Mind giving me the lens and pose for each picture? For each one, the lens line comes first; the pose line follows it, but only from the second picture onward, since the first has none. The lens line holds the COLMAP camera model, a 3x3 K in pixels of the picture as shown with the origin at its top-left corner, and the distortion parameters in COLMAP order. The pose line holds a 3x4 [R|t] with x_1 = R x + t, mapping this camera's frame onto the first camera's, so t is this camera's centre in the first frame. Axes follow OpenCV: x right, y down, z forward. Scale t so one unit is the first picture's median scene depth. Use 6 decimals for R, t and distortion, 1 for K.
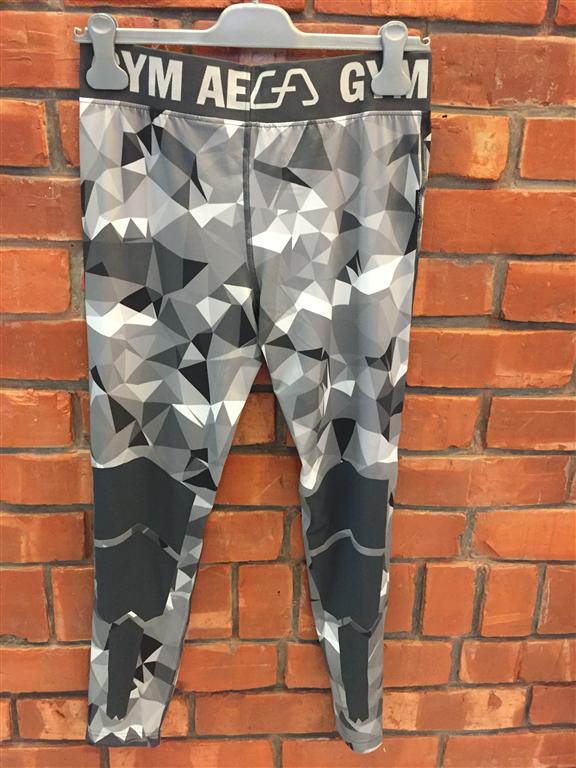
lens RADIAL K [[660.7, 0, 284.5], [0, 660.7, 384.4], [0, 0, 1]] dist [0.078183, -0.114742]
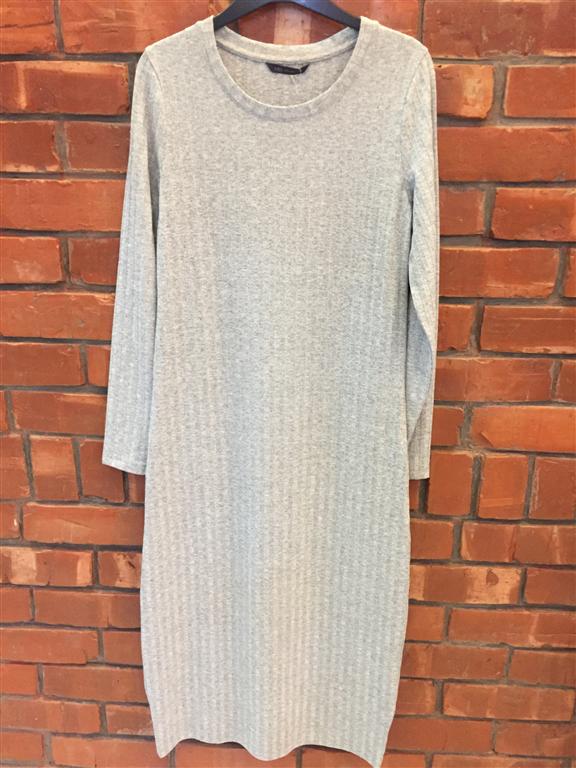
lens RADIAL K [[660.7, 0, 284.5], [0, 660.7, 384.4], [0, 0, 1]] dist [0.078183, -0.114742]
pose [[0.993415, 0.021728, -0.112490, 0.089456], [-0.021334, 0.999761, 0.004707, 0.158148], [0.112565, -0.002276, 0.993642, -0.223287]]
